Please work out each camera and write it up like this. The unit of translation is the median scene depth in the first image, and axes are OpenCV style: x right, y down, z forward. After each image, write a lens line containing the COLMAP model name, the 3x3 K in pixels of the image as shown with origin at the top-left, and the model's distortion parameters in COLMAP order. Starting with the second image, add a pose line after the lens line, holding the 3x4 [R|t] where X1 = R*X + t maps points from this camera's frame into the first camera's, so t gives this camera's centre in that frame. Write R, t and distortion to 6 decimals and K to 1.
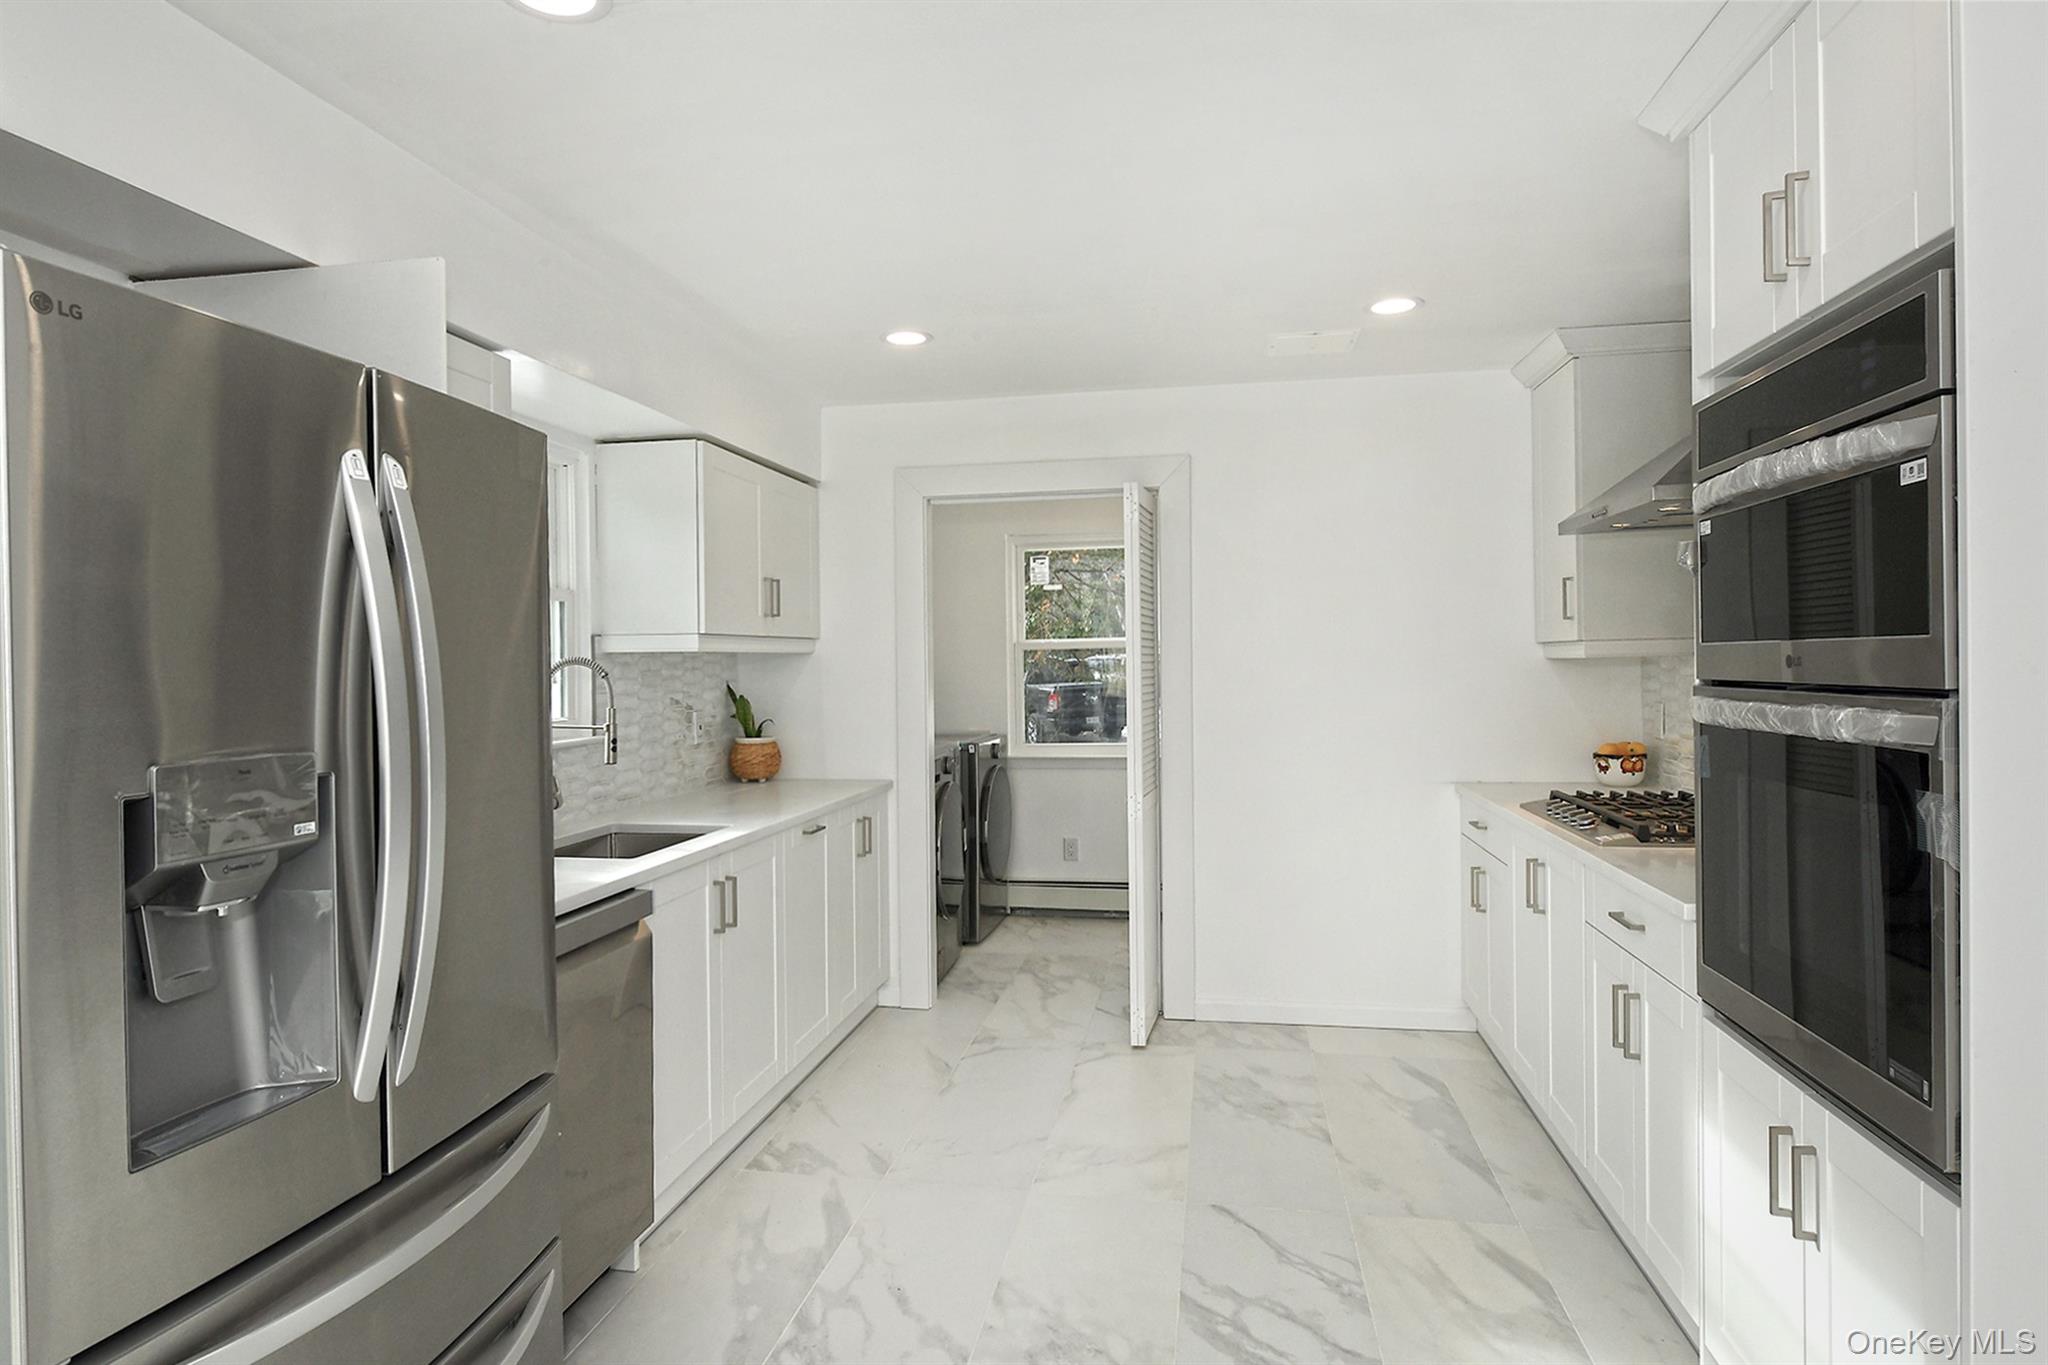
lens RADIAL K [[1154.7, 0, 982.4], [0, 1154.7, 590.9], [0, 0, 1]] dist [-0.005816, -0.002020]
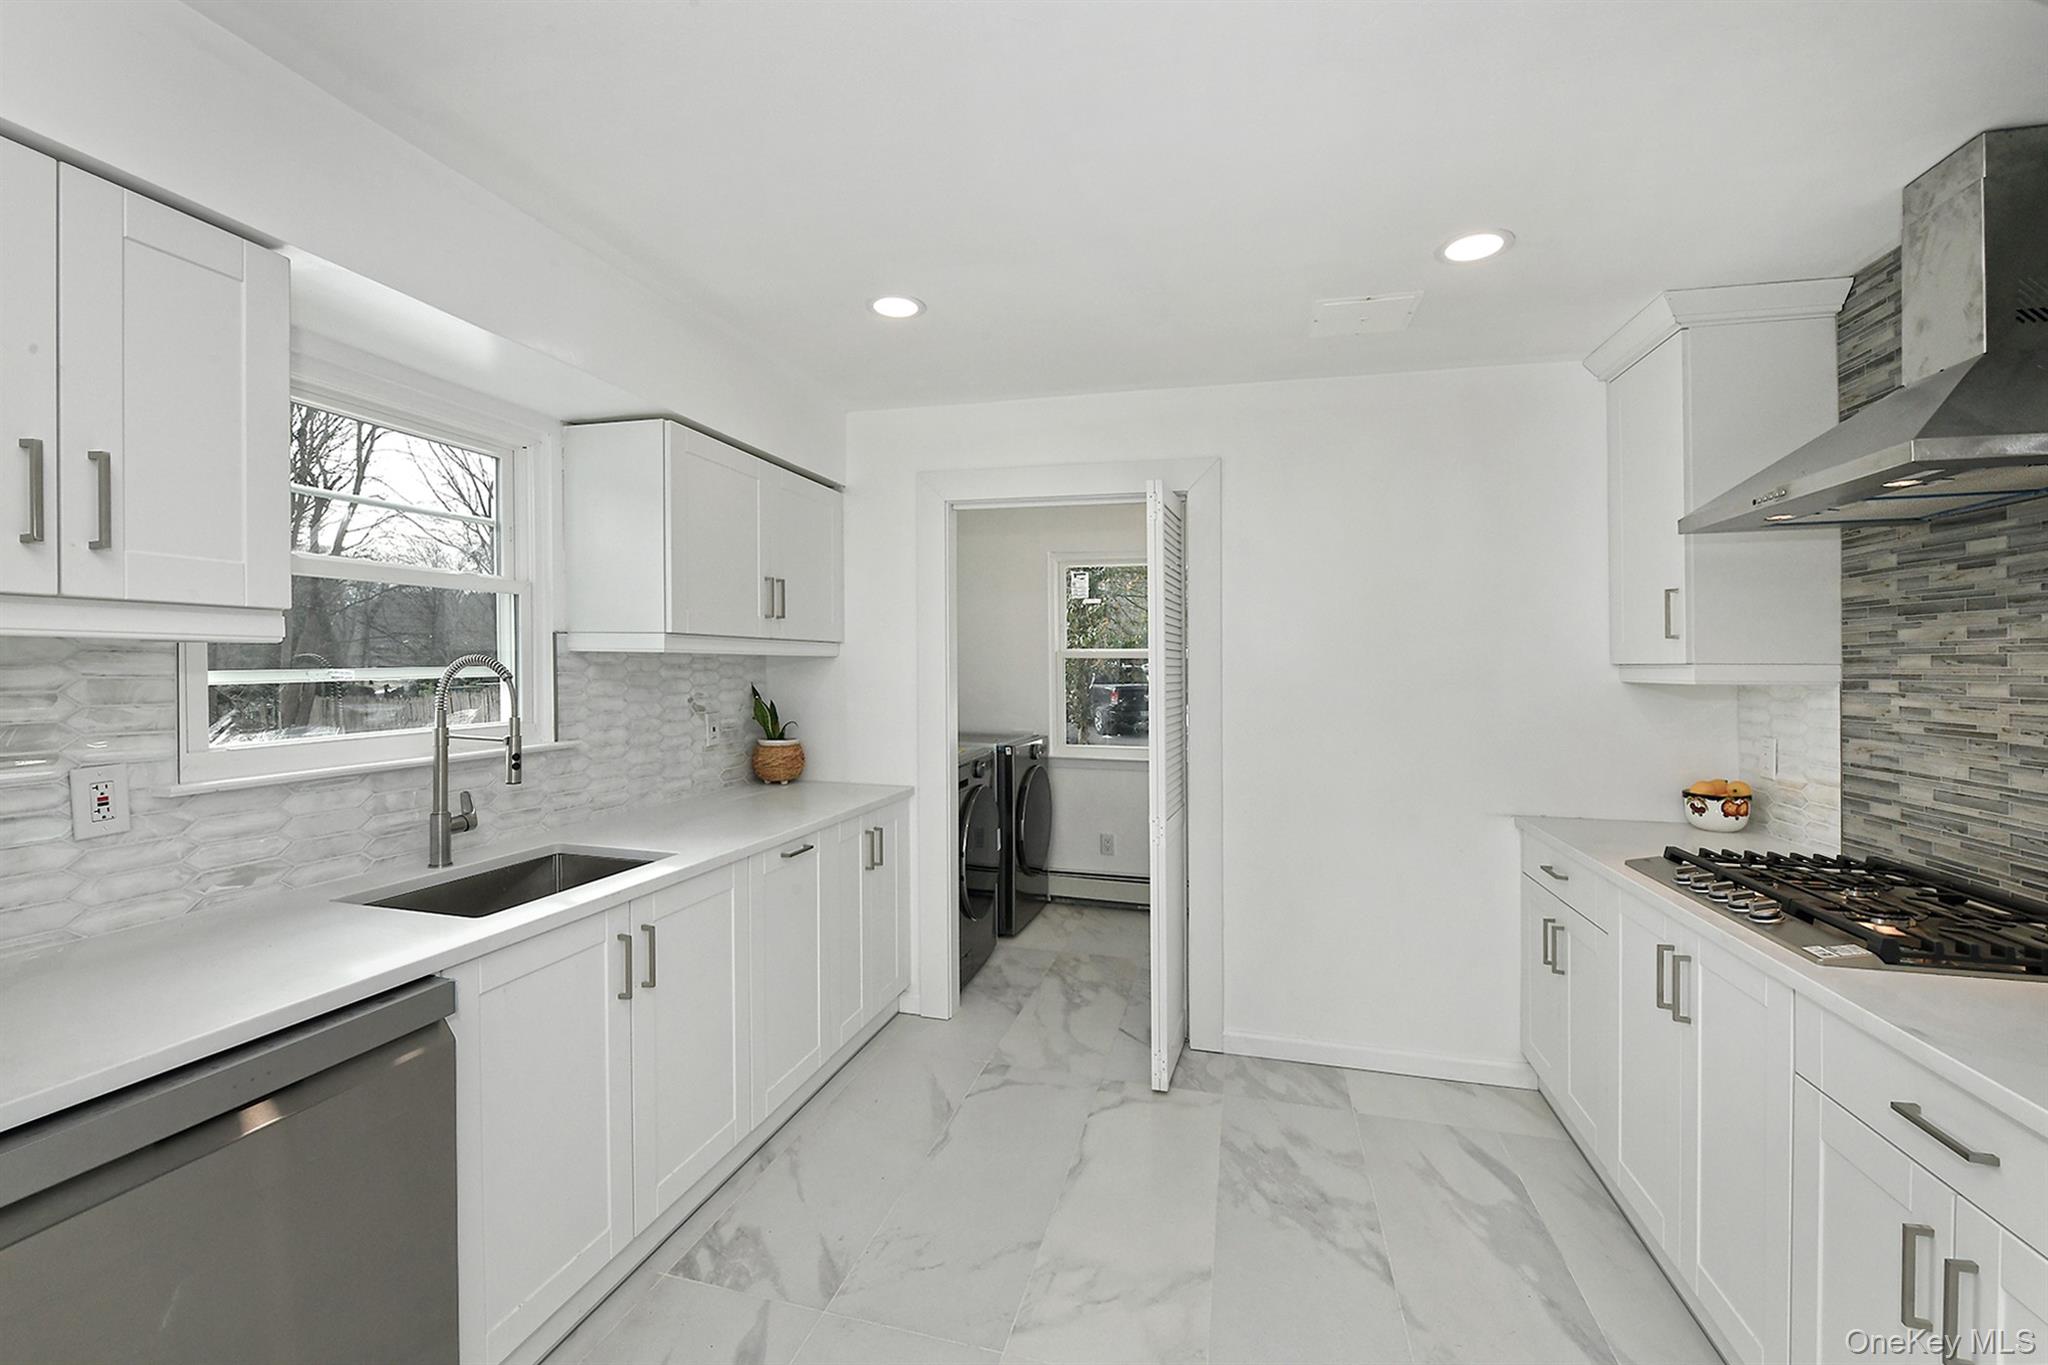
lens RADIAL K [[846.8, 0, 981.5], [0, 846.8, 569.9], [0, 0, 1]] dist [-0.006855, -0.000306]
pose [[0.994756, 0.013496, -0.101385, 0.065992], [-0.018484, 0.998656, -0.048423, 0.014322], [0.100596, 0.050043, 0.993668, 0.343679]]
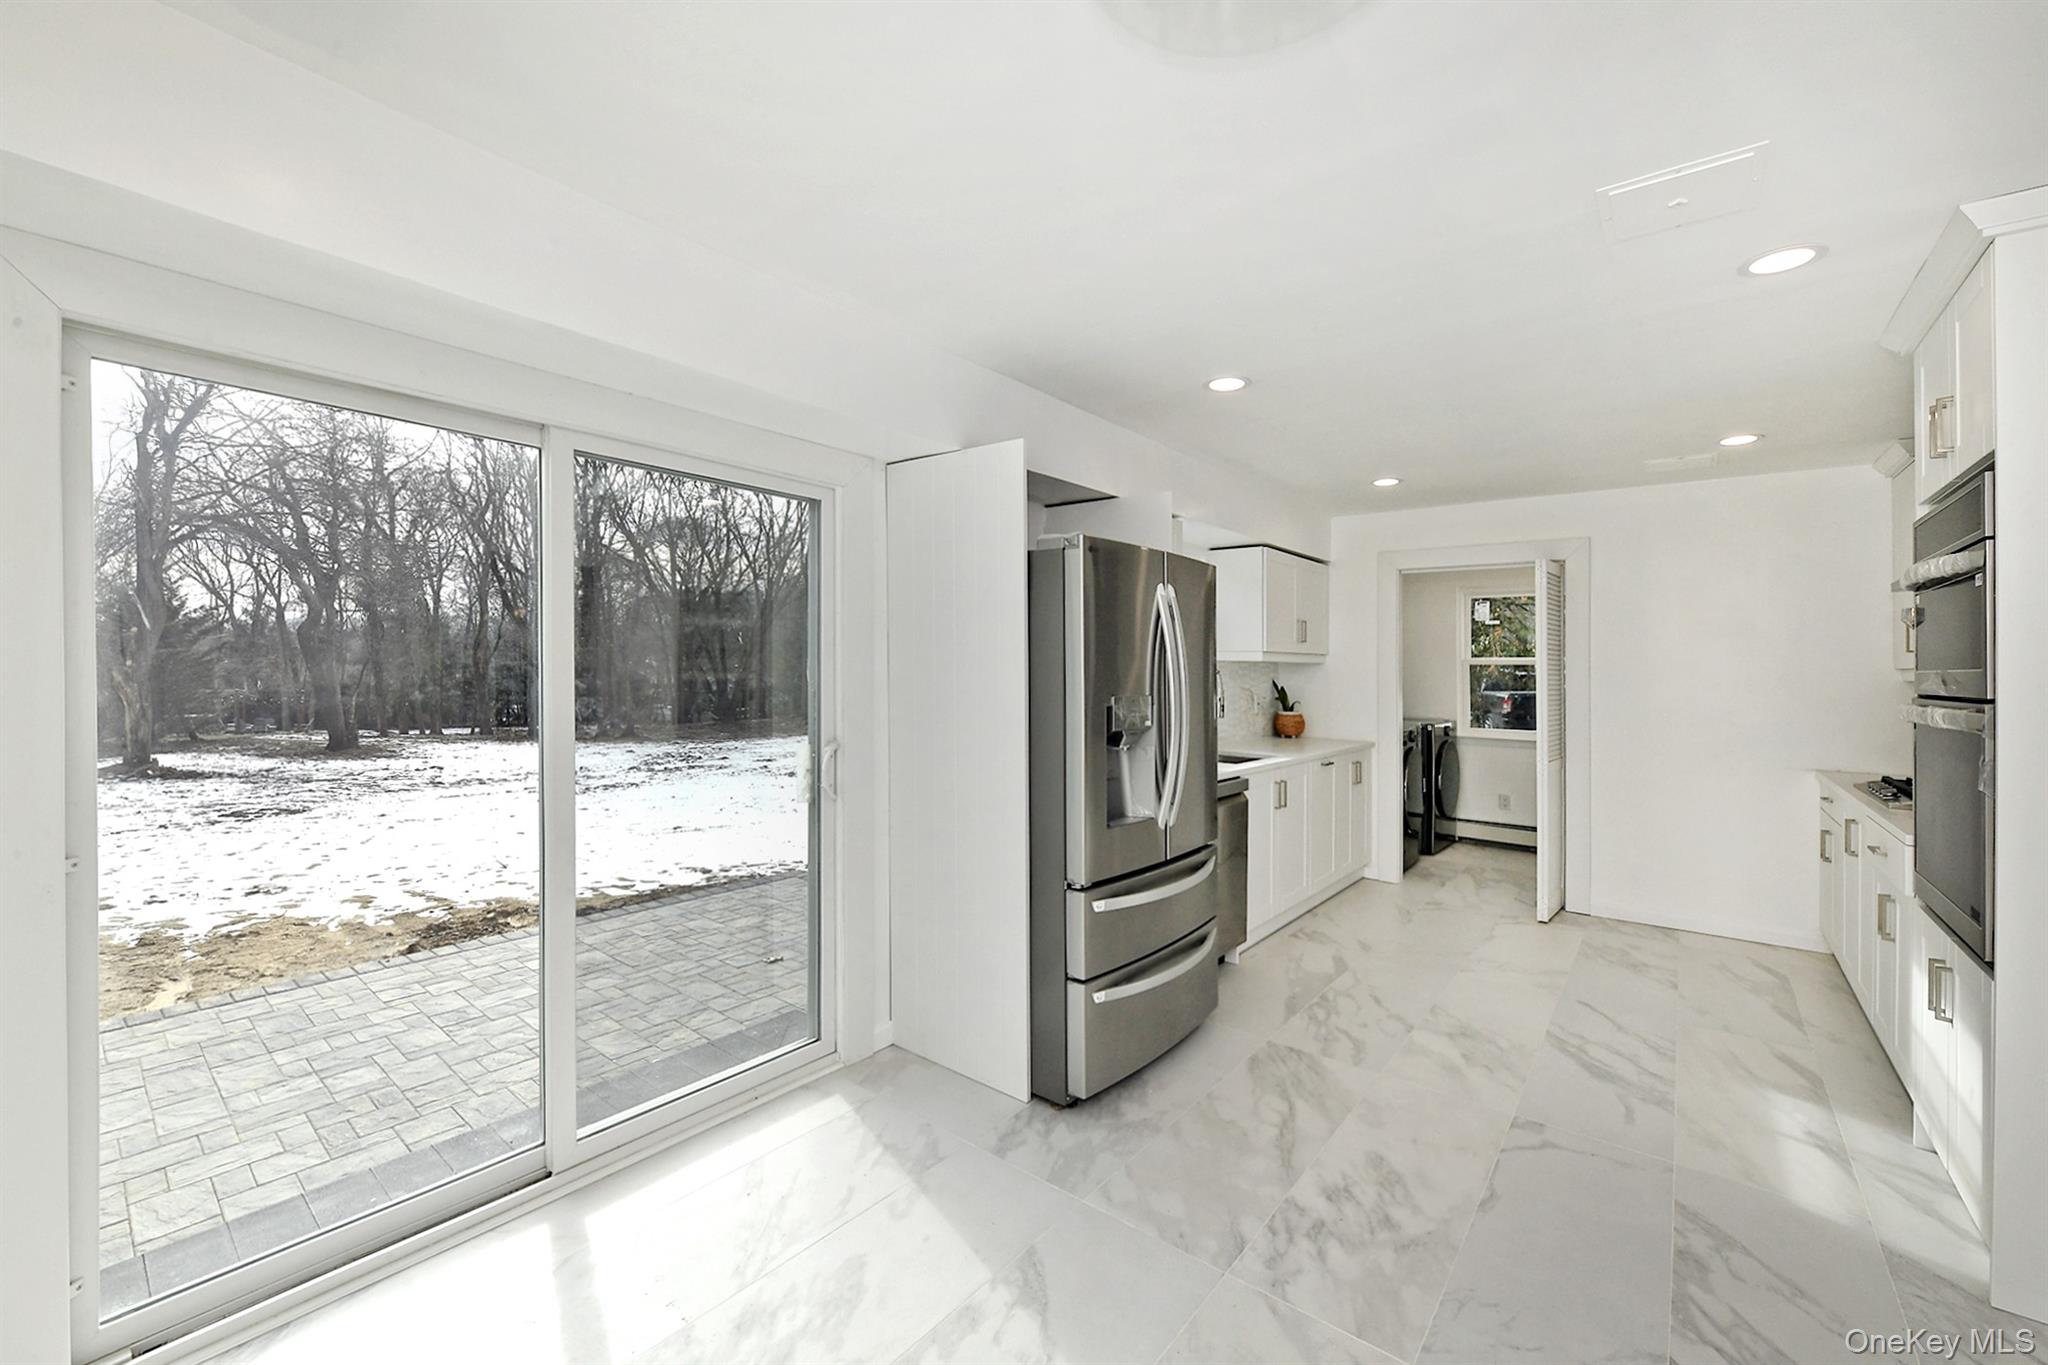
lens RADIAL K [[811.8, 0, 1046.5], [0, 811.8, 636.8], [0, 0, 1]] dist [-0.009195, 0.000383]
pose [[0.895126, 0.009529, -0.445711, 0.022131], [0.001005, 0.999726, 0.023393, -0.017250], [0.445812, -0.021387, 0.894871, -0.310011]]
